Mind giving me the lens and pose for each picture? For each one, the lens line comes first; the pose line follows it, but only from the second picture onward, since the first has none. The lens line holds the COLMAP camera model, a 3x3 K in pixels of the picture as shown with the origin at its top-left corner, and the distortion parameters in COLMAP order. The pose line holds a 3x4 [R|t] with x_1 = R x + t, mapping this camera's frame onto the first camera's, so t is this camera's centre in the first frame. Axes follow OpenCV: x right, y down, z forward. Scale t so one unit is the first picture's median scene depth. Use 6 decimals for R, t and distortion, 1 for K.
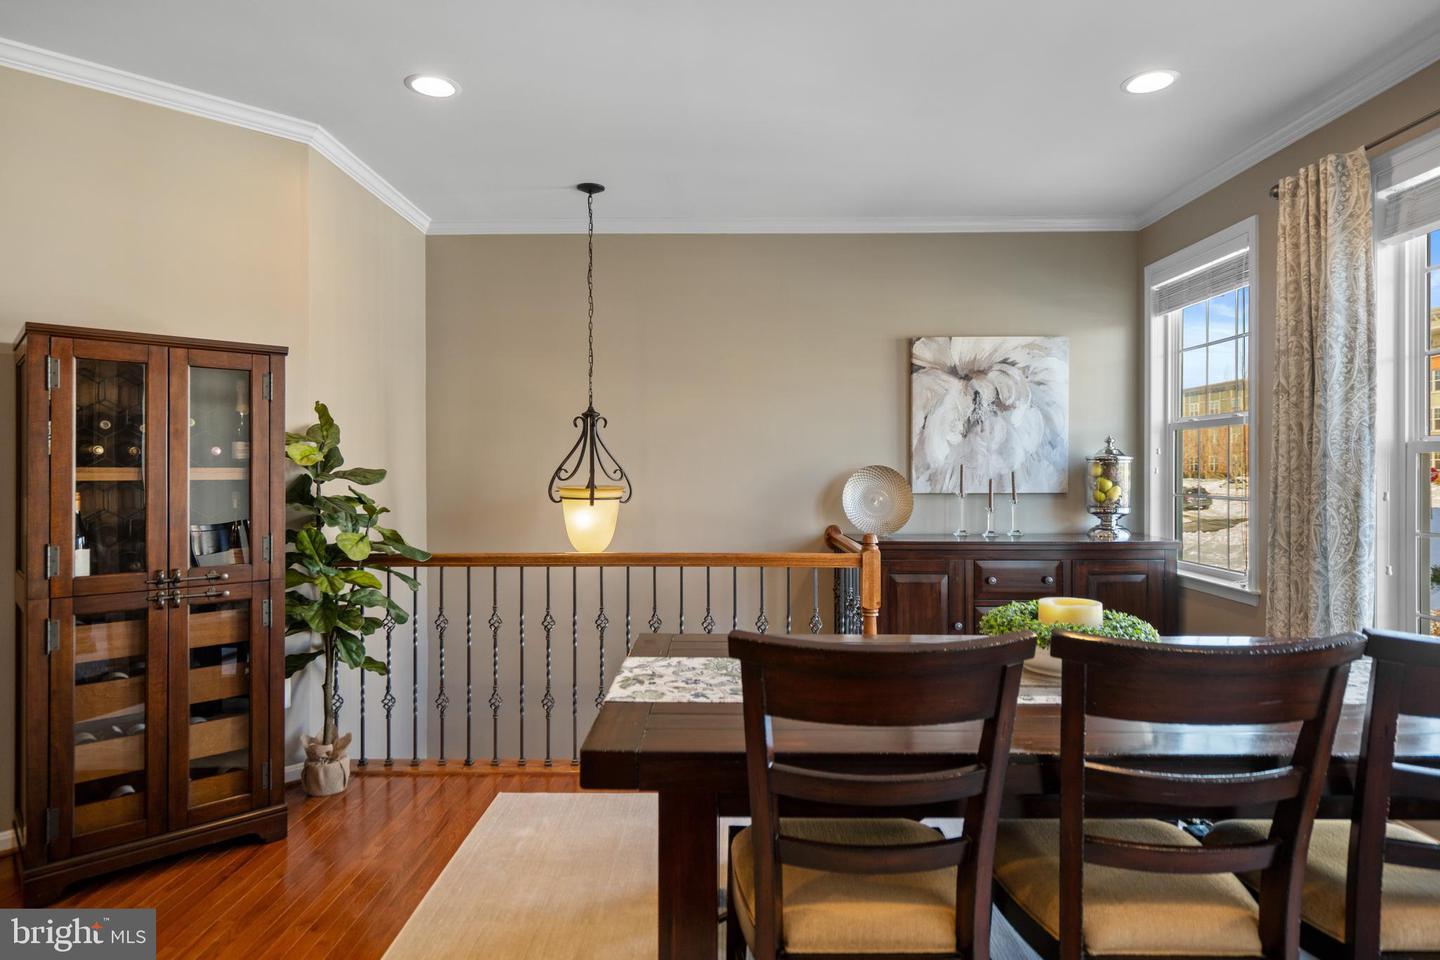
lens RADIAL K [[836.8, 0, 720.0], [0, 836.8, 480.0], [0, 0, 1]] dist [0.023299, 0.001041]
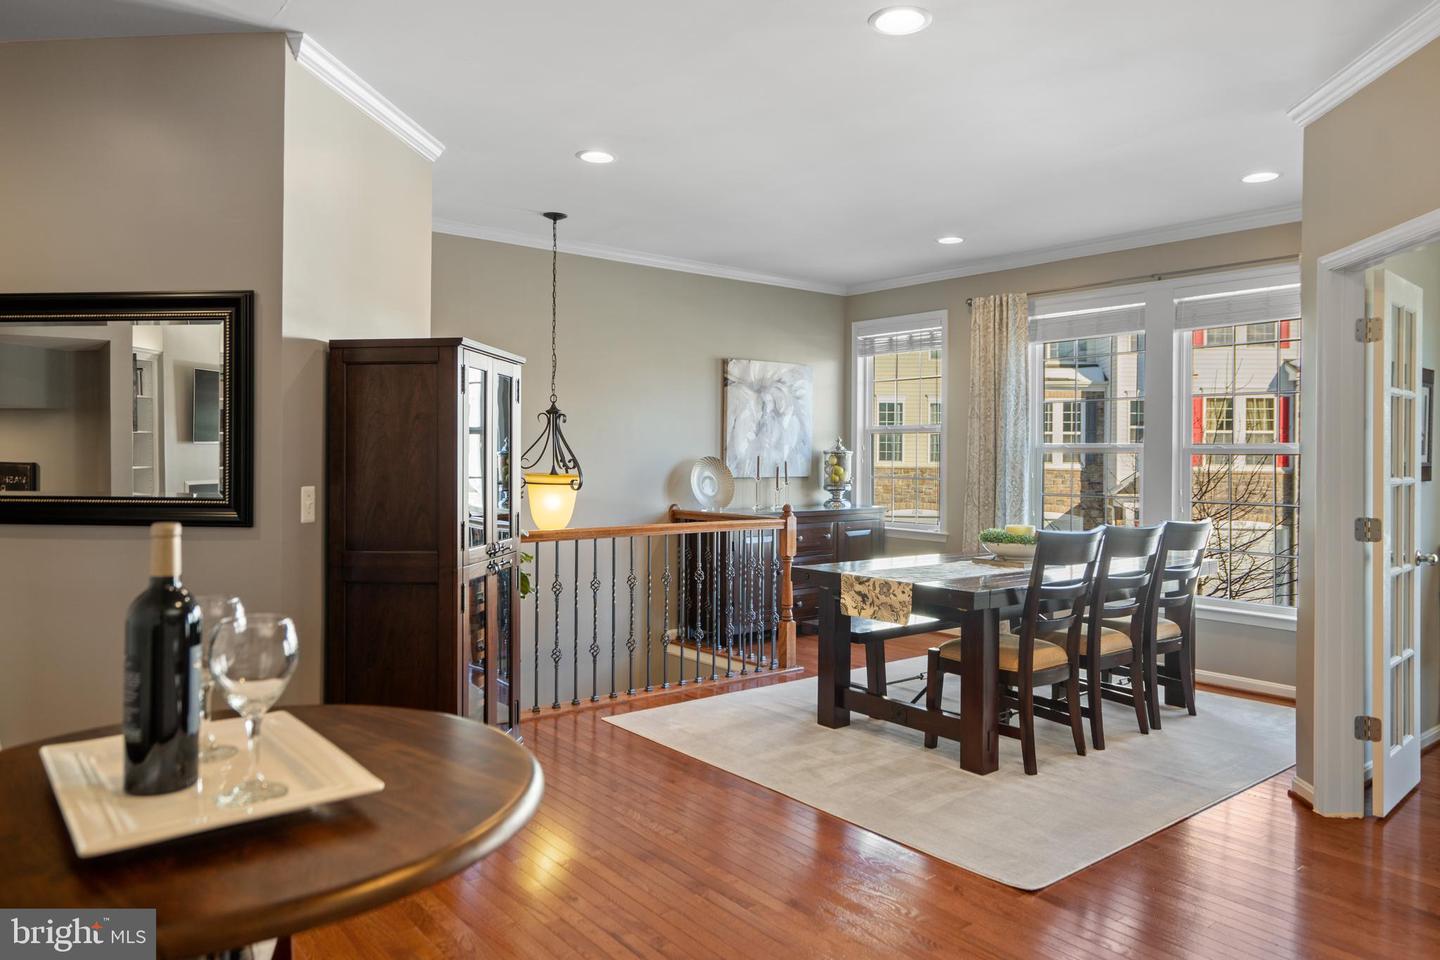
lens RADIAL K [[974.2, 0, 720.0], [0, 974.2, 473.9], [0, 0, 1]] dist [0.000762, -0.000089]
pose [[0.770672, -0.006007, 0.637203, -0.773838], [0.002074, 0.999974, 0.006918, -0.000644], [-0.637228, -0.004010, 0.770665, -0.168913]]
